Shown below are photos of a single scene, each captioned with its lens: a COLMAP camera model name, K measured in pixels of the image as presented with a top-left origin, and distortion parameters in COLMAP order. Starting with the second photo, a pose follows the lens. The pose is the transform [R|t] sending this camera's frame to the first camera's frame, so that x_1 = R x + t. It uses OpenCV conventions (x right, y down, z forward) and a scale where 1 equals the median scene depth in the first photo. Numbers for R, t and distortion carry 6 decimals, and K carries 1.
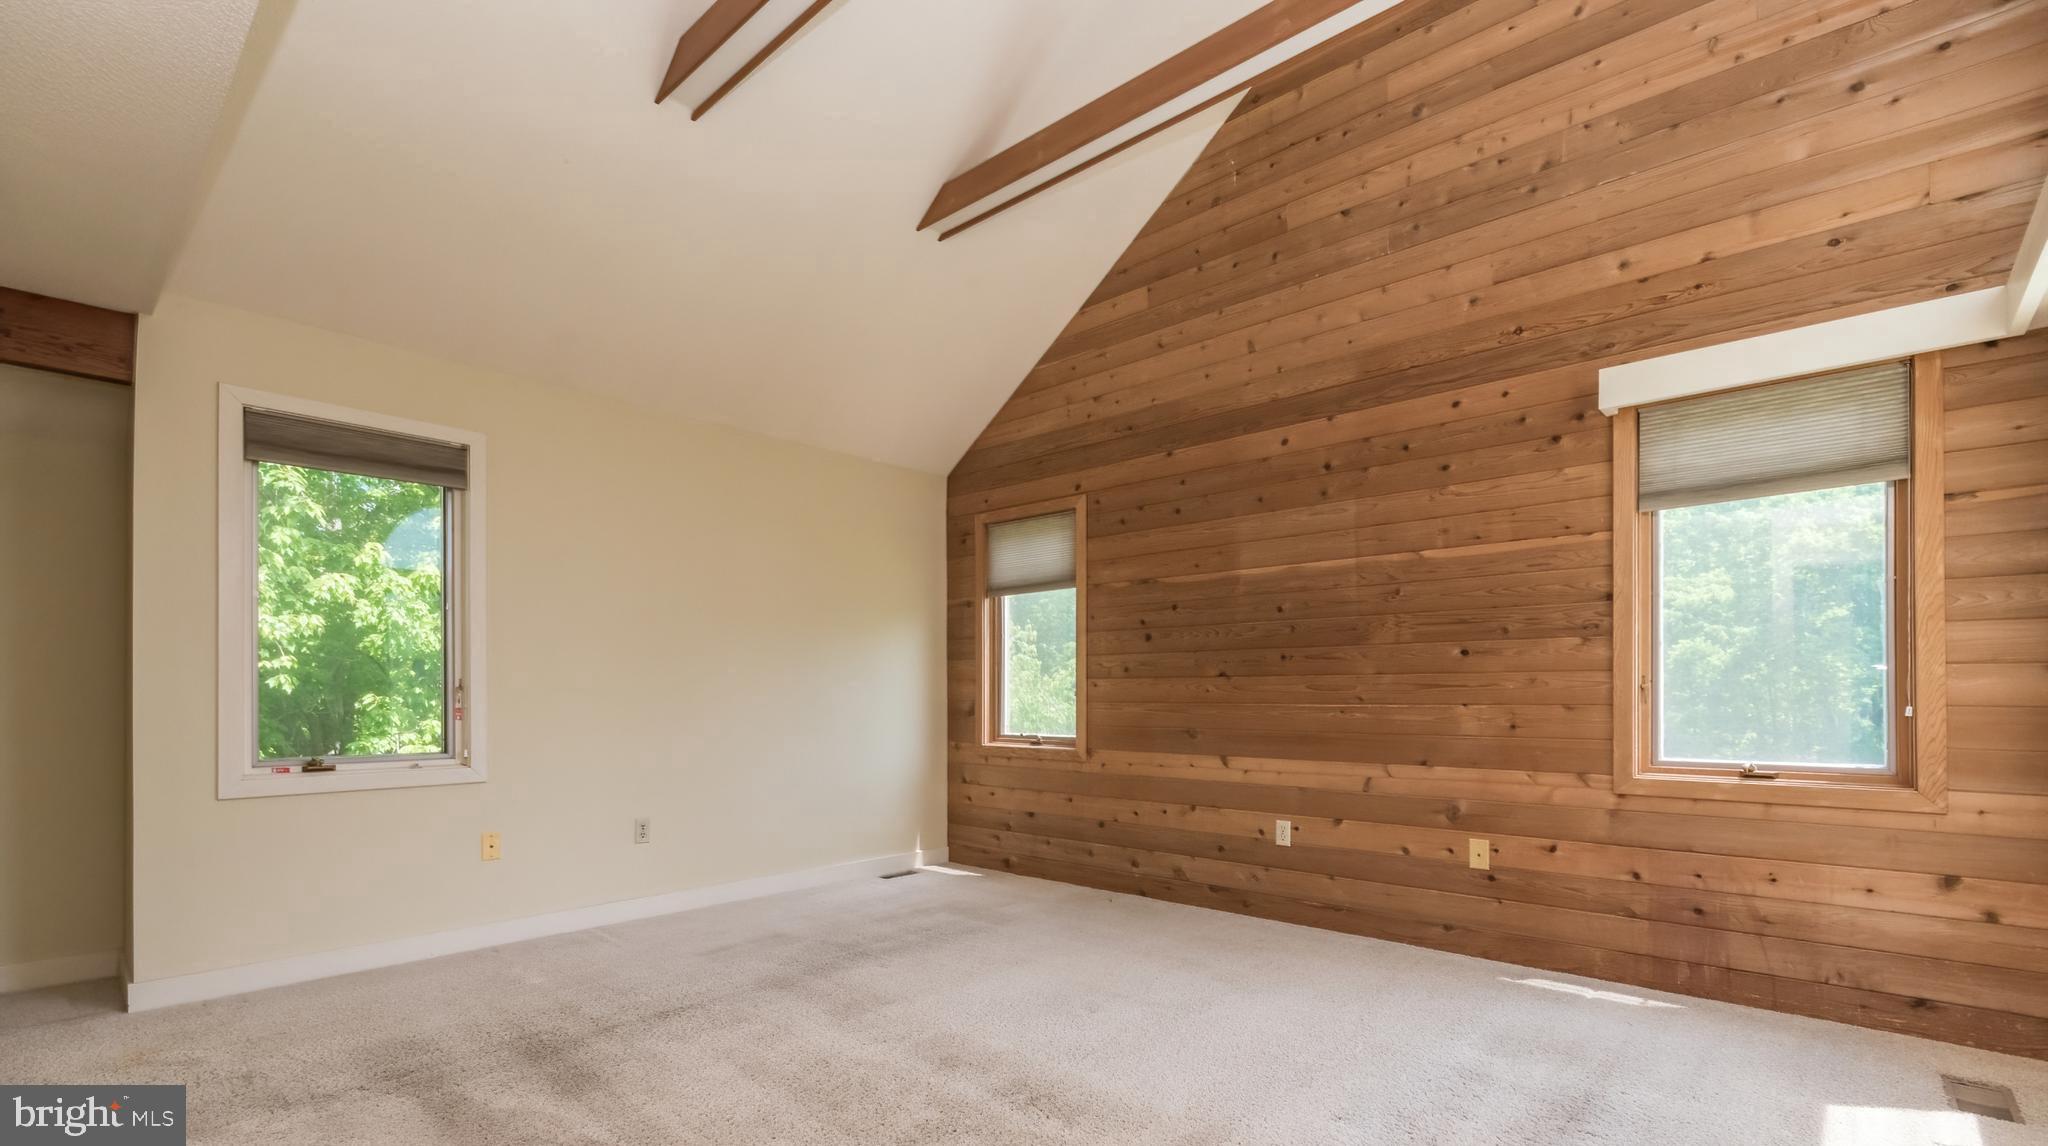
lens RADIAL K [[890.0, 0, 1024.0], [0, 890.0, 573.0], [0, 0, 1]] dist [-0.001269, -0.000205]
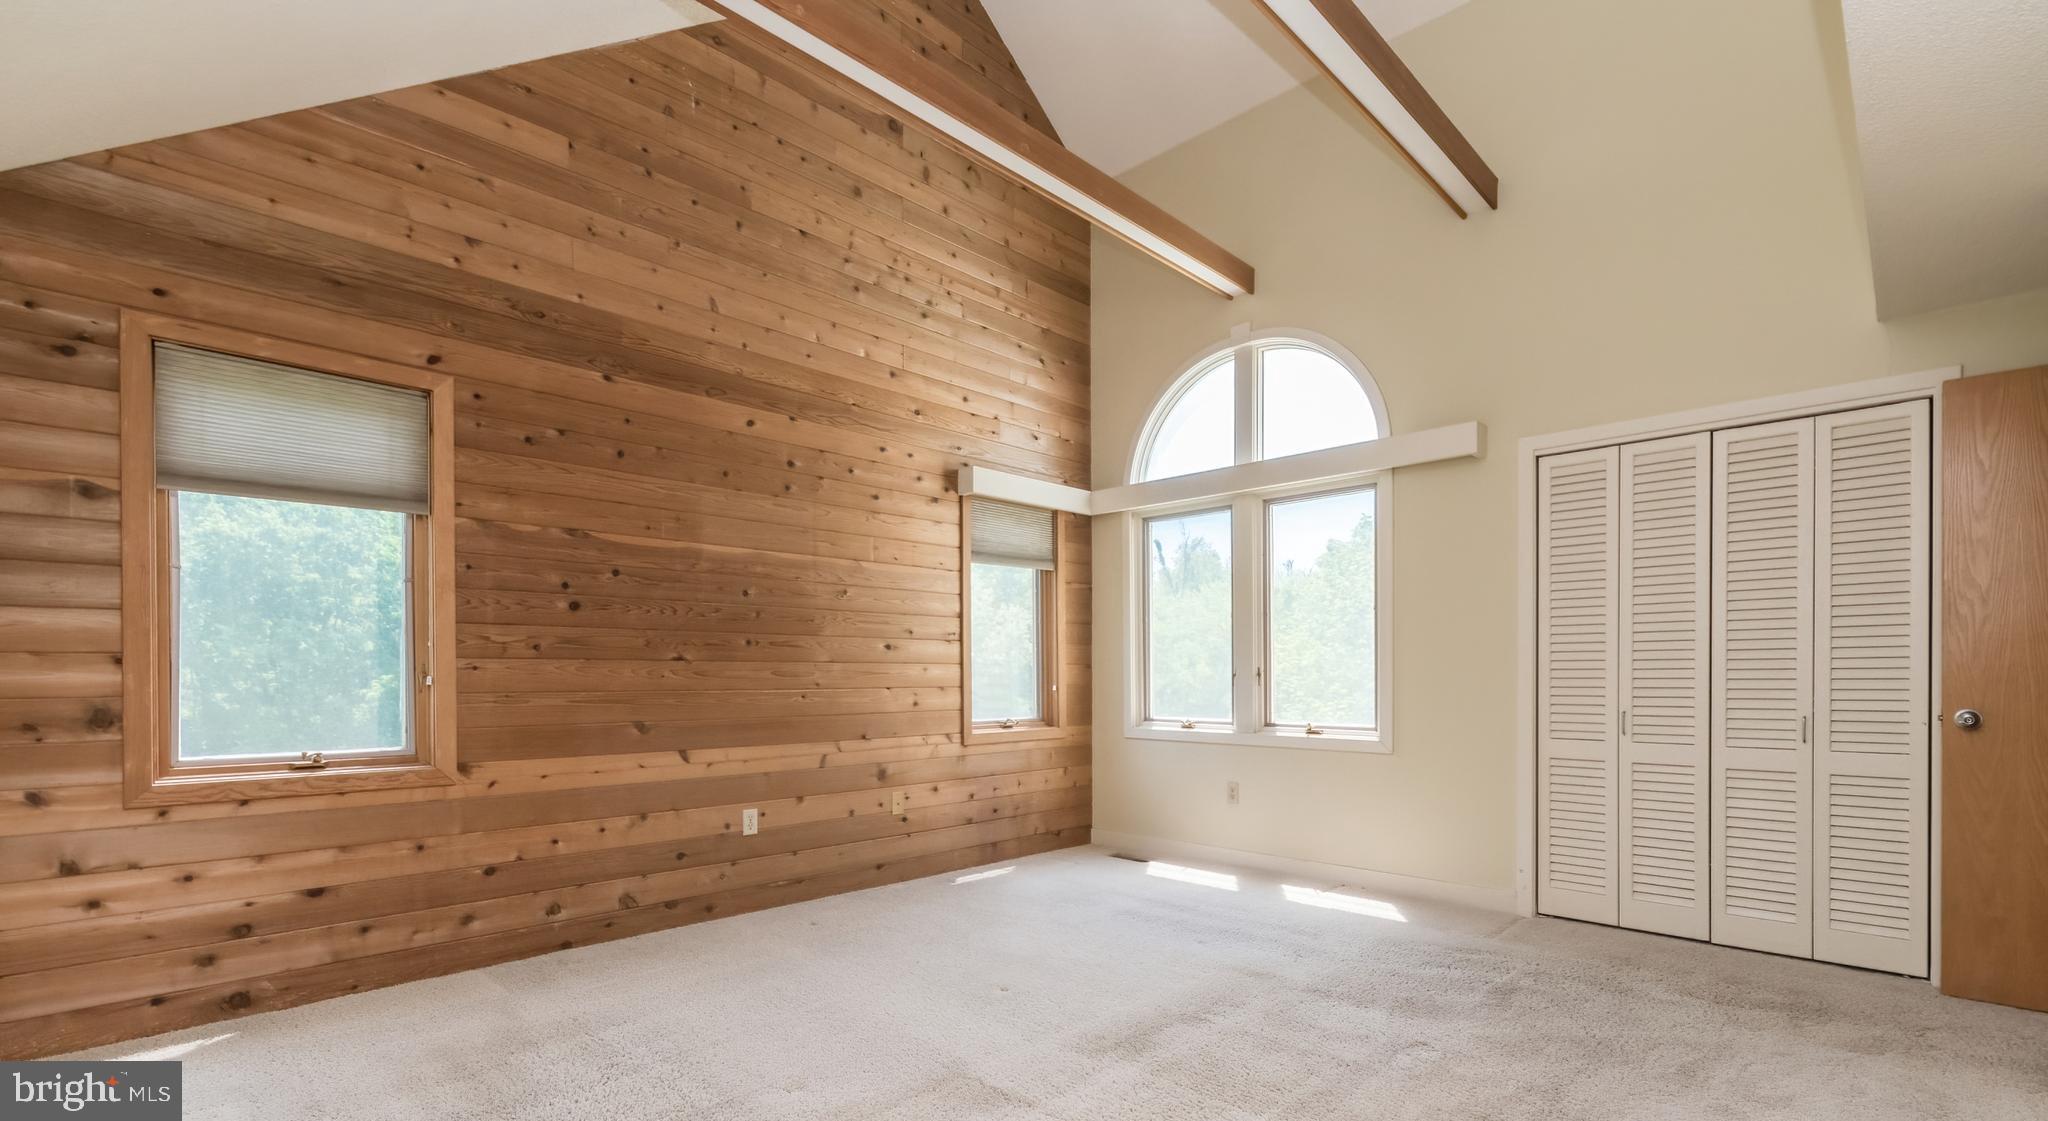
lens RADIAL K [[919.4, 0, 1024.0], [0, 919.4, 560.5], [0, 0, 1]] dist [0.001091, 0.000221]
pose [[0.030550, 0.130169, 0.991021, -0.679935], [-0.129545, 0.983637, -0.125206, 0.088901], [-0.991103, -0.124557, 0.046913, 0.632728]]
